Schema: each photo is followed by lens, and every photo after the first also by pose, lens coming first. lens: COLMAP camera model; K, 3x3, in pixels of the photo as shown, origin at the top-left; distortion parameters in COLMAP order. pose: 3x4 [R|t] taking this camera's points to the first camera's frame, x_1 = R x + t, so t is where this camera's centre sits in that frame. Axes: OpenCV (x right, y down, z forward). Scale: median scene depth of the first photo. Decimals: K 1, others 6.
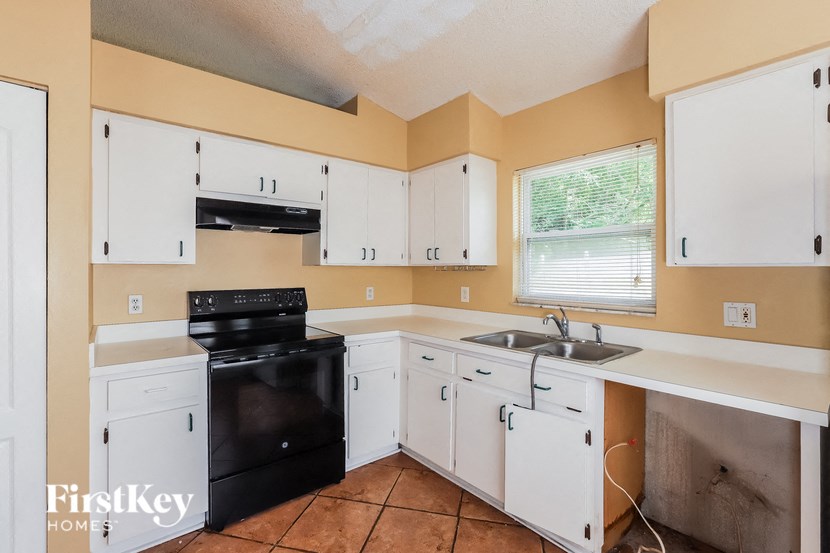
lens RADIAL K [[383.3, 0, 407.7], [0, 383.3, 271.2], [0, 0, 1]] dist [0.014938, 0.002782]
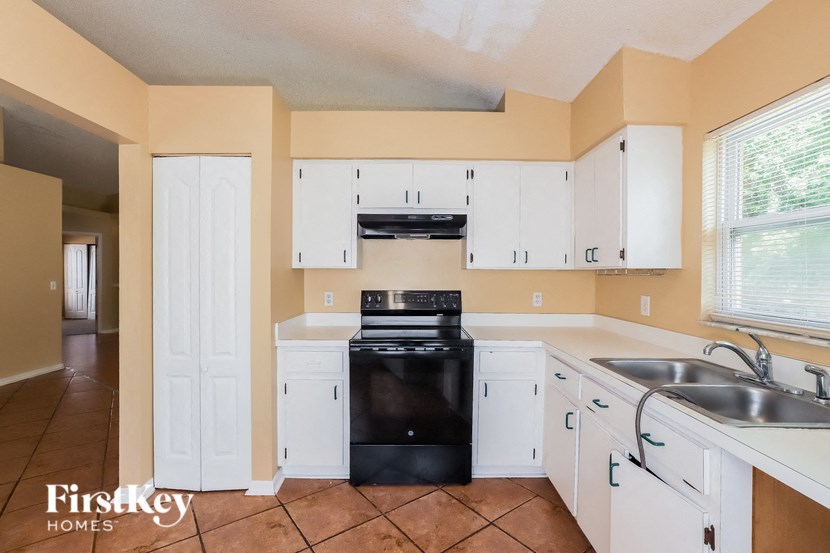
lens RADIAL K [[383.3, 0, 410.8], [0, 383.3, 277.1], [0, 0, 1]] dist [0.014938, 0.002782]
pose [[0.793186, 0.010397, -0.608890, 0.293601], [-0.006467, 0.999942, 0.008649, -0.001657], [0.608945, -0.002923, 0.793207, 0.109104]]
